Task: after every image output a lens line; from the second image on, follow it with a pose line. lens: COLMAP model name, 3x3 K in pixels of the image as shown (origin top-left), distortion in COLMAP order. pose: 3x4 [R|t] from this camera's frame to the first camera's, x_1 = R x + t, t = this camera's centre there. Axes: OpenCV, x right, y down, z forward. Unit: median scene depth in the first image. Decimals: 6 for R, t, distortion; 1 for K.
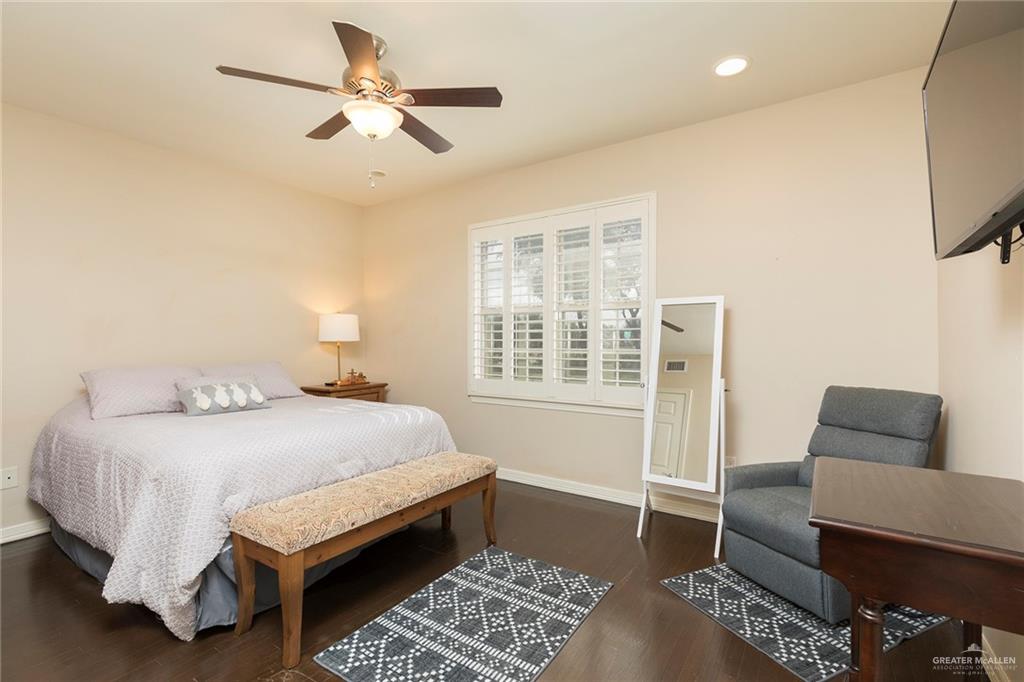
lens RADIAL K [[457.1, 0, 509.4], [0, 457.1, 339.4], [0, 0, 1]] dist [-0.000073, -0.000111]
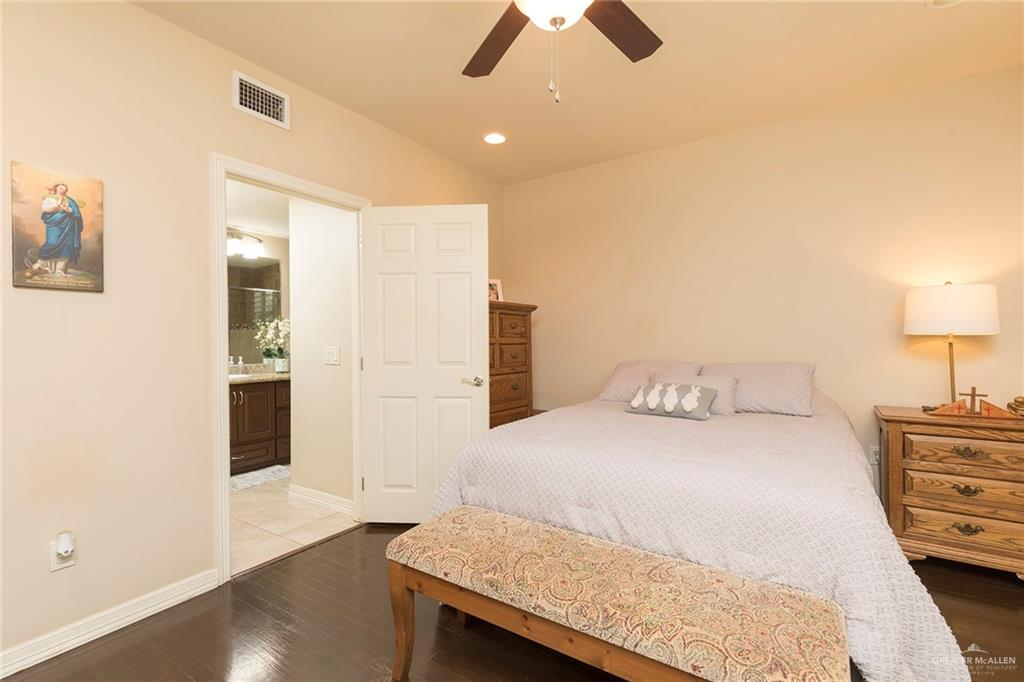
lens RADIAL K [[457.1, 0, 508.2], [0, 457.1, 340.4], [0, 0, 1]] dist [-0.000073, -0.000111]
pose [[0.016904, 0.011237, -0.999794, 0.273510], [0.006331, 0.999916, 0.011345, 0.001456], [0.999837, -0.006521, 0.016831, 0.704544]]
